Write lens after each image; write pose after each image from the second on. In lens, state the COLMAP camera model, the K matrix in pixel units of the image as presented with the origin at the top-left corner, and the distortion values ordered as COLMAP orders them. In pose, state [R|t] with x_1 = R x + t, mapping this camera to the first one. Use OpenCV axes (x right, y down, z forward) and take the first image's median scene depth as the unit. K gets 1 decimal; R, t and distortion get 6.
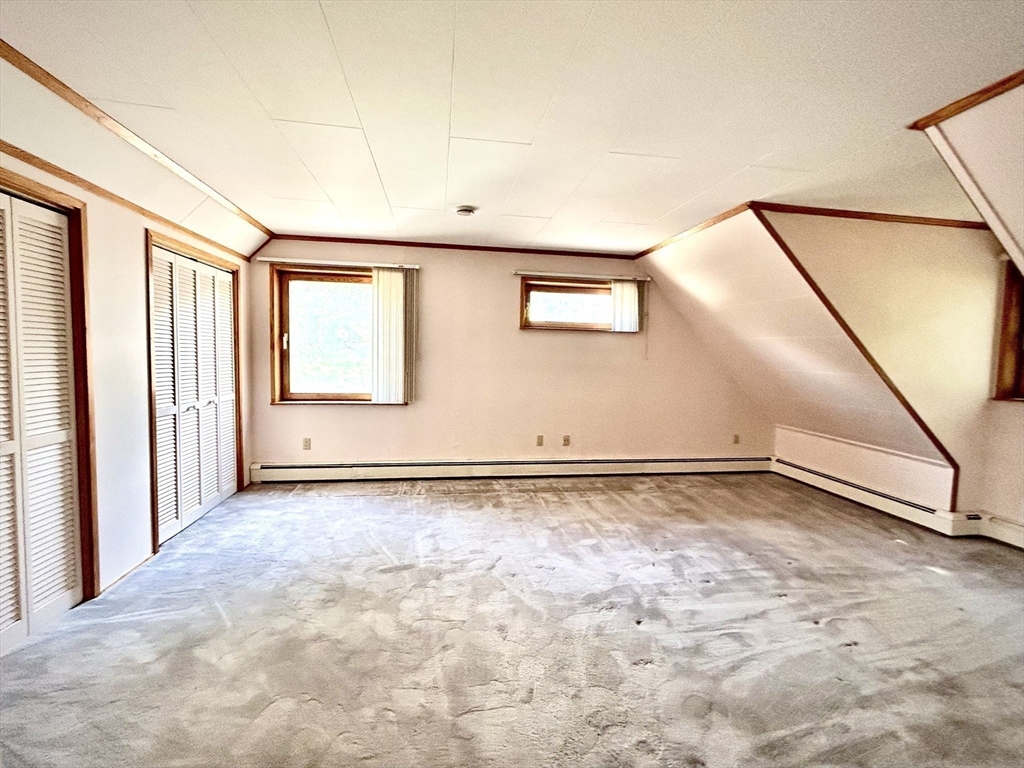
lens RADIAL K [[461.7, 0, 513.5], [0, 461.7, 384.4], [0, 0, 1]] dist [-0.000120, 0.000097]
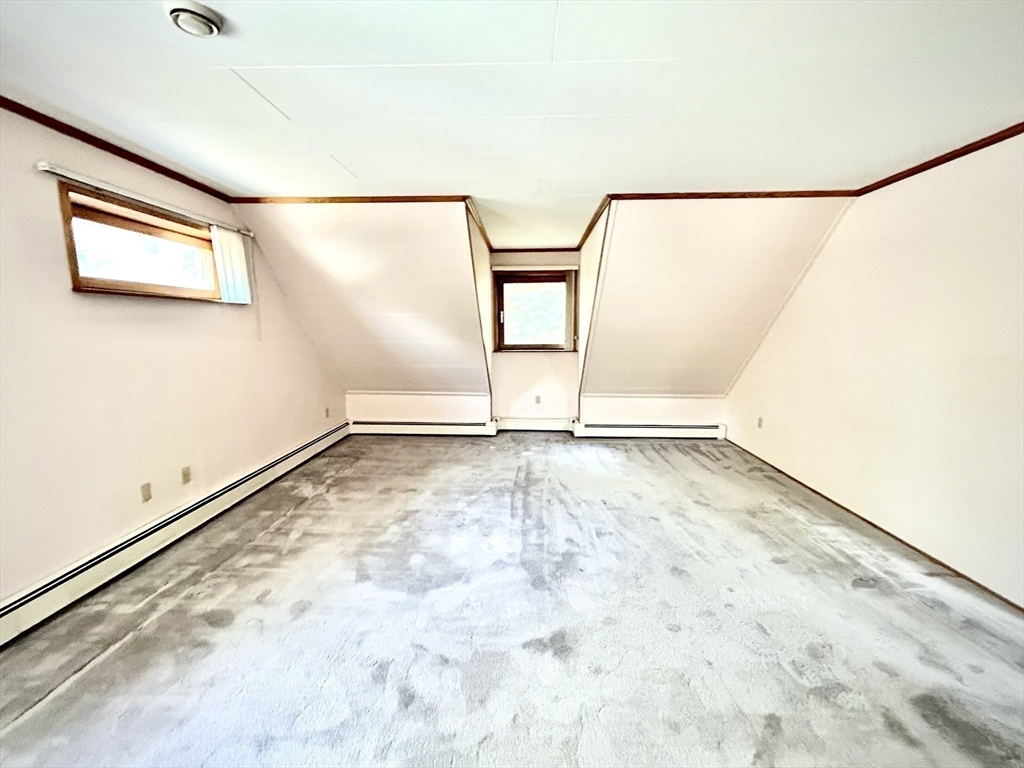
lens RADIAL K [[411.1, 0, 509.5], [0, 411.1, 384.0], [0, 0, 1]] dist [0.002879, 0.000950]
pose [[0.198299, -0.160583, 0.966897, -0.364744], [0.077667, 0.985960, 0.147820, -0.056585], [-0.977060, 0.045783, 0.207987, 0.504614]]
